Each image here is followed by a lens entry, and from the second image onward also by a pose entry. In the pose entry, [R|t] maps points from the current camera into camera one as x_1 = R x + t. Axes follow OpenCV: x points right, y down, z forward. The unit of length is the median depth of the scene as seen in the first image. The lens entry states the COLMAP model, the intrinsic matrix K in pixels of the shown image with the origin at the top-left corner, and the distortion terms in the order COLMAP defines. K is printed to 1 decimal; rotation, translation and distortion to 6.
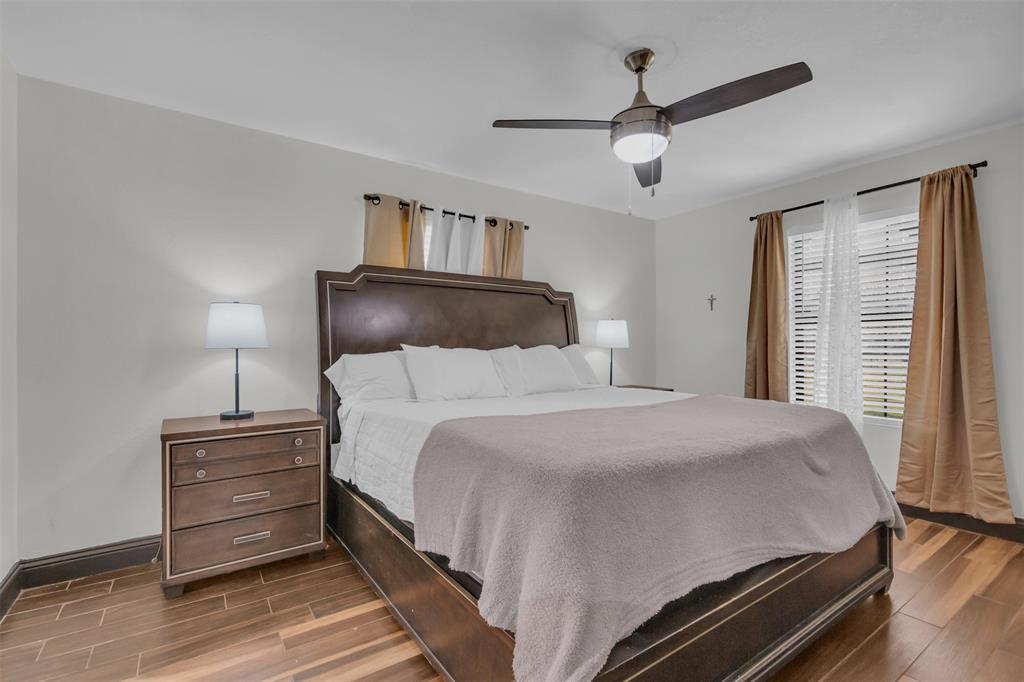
lens RADIAL K [[453.9, 0, 507.6], [0, 453.9, 375.5], [0, 0, 1]] dist [-0.013902, 0.000236]
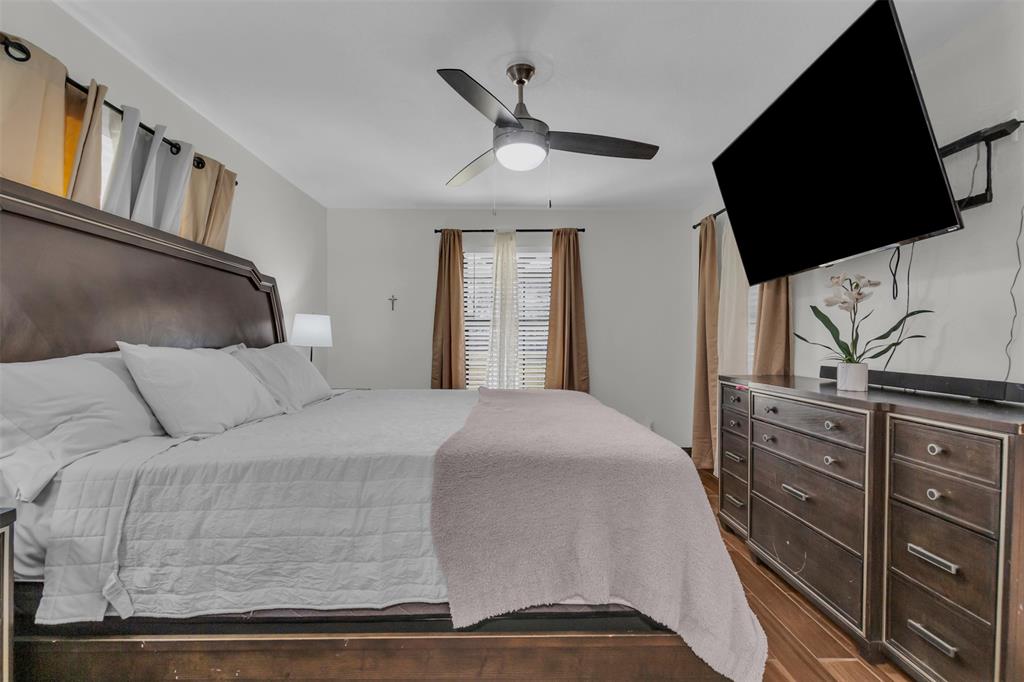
lens RADIAL K [[453.9, 0, 507.6], [0, 453.9, 375.5], [0, 0, 1]] dist [-0.013902, 0.000236]
pose [[0.543148, -0.060085, 0.837484, -0.356710], [0.059946, 0.997666, 0.032699, -0.013277], [-0.837494, 0.032443, 0.545483, 0.255397]]
